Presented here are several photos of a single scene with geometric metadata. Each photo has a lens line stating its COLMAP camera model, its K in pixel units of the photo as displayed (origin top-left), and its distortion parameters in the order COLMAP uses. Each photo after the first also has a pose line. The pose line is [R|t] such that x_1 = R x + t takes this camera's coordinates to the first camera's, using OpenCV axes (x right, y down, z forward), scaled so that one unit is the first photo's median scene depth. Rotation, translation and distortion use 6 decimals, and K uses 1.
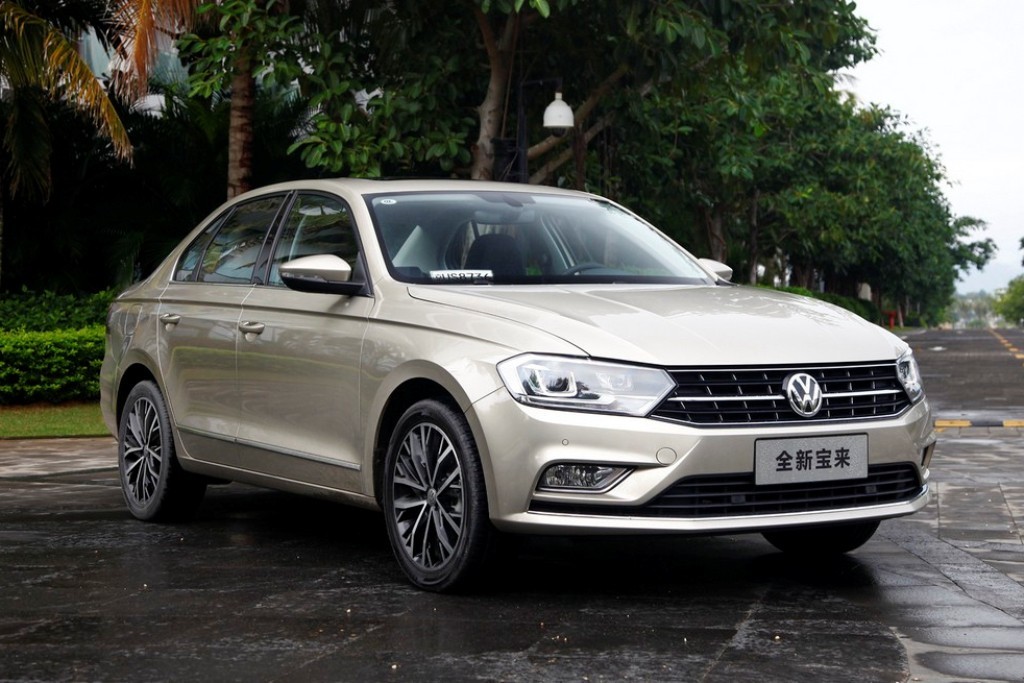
lens RADIAL K [[1477.6, 0, 512.2], [0, 1477.6, 339.6], [0, 0, 1]] dist [0.234969, 0.000000]
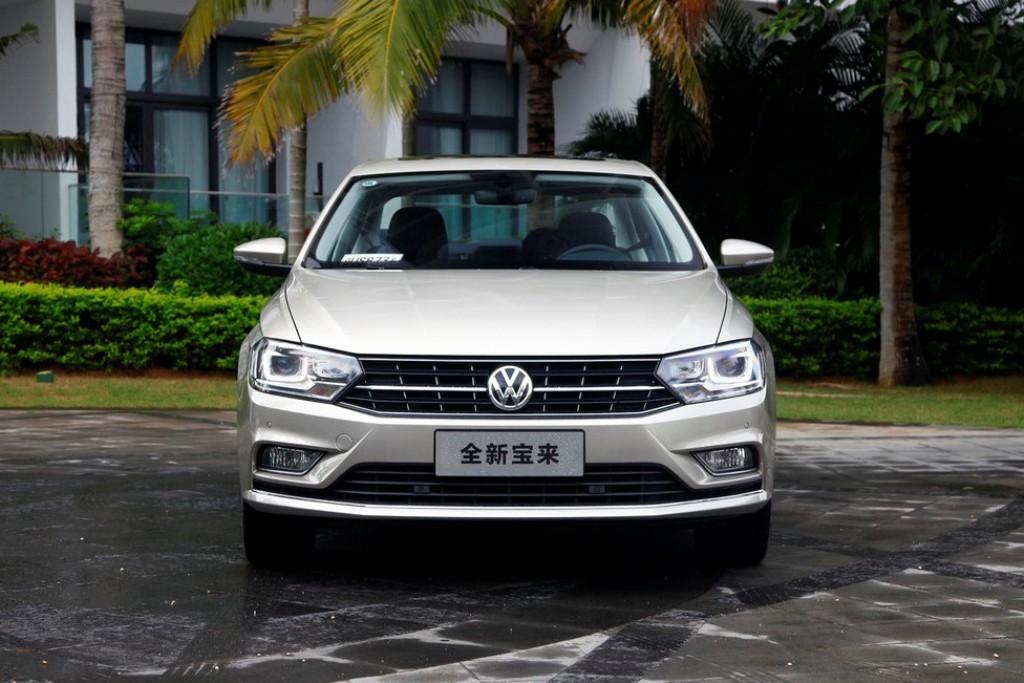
lens RADIAL K [[1804.7, 0, 511.9], [0, 1804.7, 341.6], [0, 0, 1]] dist [0.033544, 0.000000]
pose [[0.888595, 0.024839, -0.458020, 0.739030], [-0.017839, 0.999649, 0.019605, -0.016321], [0.458346, -0.009250, 0.888726, -0.047366]]
